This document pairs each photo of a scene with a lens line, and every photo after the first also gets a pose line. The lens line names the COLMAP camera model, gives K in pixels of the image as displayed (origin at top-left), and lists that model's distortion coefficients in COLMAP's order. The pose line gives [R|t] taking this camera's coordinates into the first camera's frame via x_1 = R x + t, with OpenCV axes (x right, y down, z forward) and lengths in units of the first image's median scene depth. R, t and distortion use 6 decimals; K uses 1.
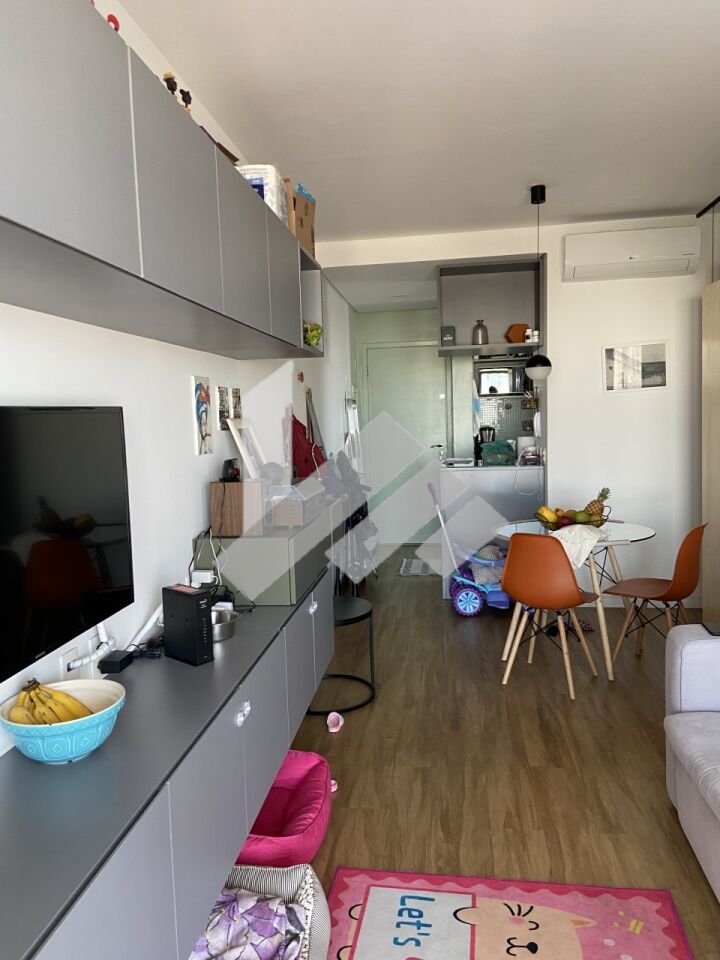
lens RADIAL K [[729.0, 0, 363.9], [0, 729.0, 469.5], [0, 0, 1]] dist [0.118279, -0.149772]
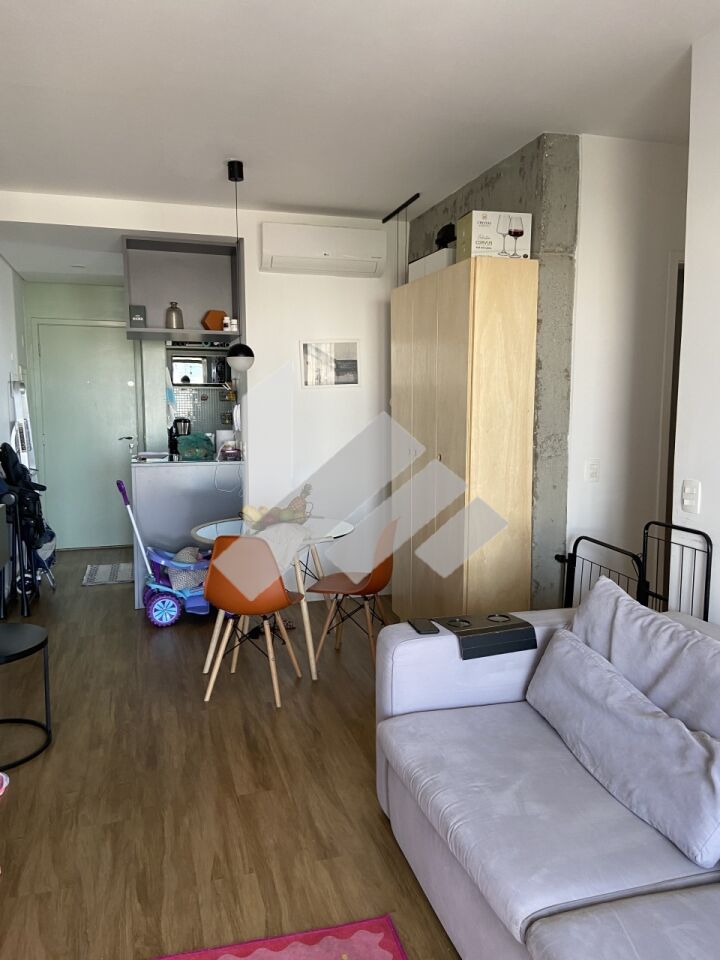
lens RADIAL K [[732.5, 0, 365.2], [0, 732.5, 478.3], [0, 0, 1]] dist [0.118050, -0.154315]
pose [[0.915457, -0.011525, 0.402252, 0.003962], [0.002334, 0.999725, 0.023332, -0.009359], [-0.402410, -0.020421, 0.915232, 0.114576]]
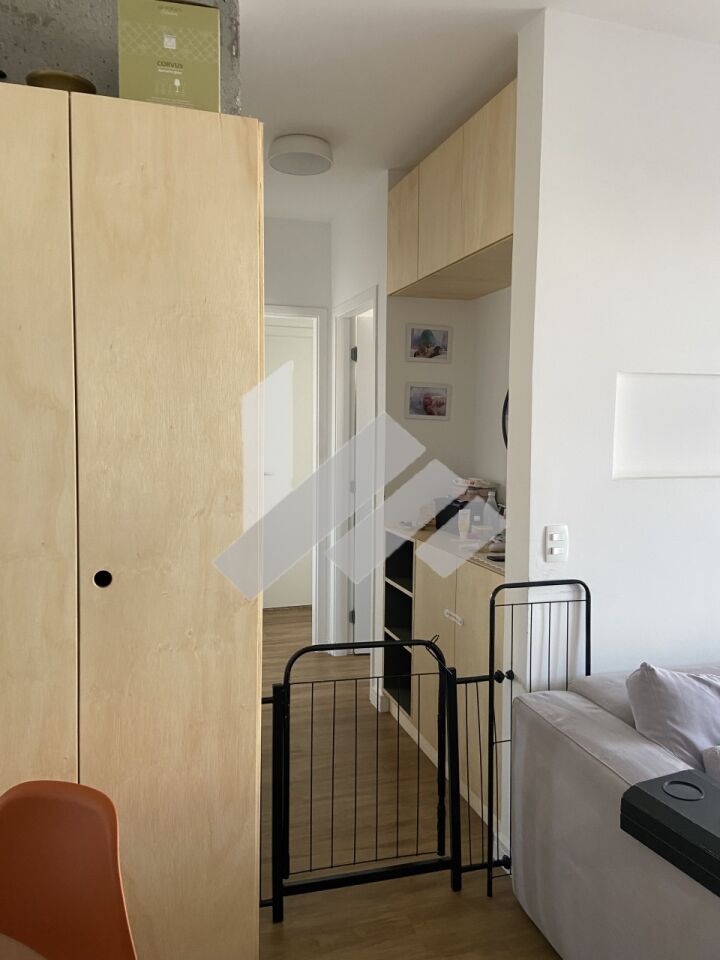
lens RADIAL K [[733.3, 0, 359.4], [0, 733.3, 464.1], [0, 0, 1]] dist [0.110630, -0.125218]
pose [[-0.395358, -0.027667, 0.918110, 0.090048], [0.078643, 0.994856, 0.063845, -0.114550], [-0.915154, 0.097445, -0.391149, 1.255022]]
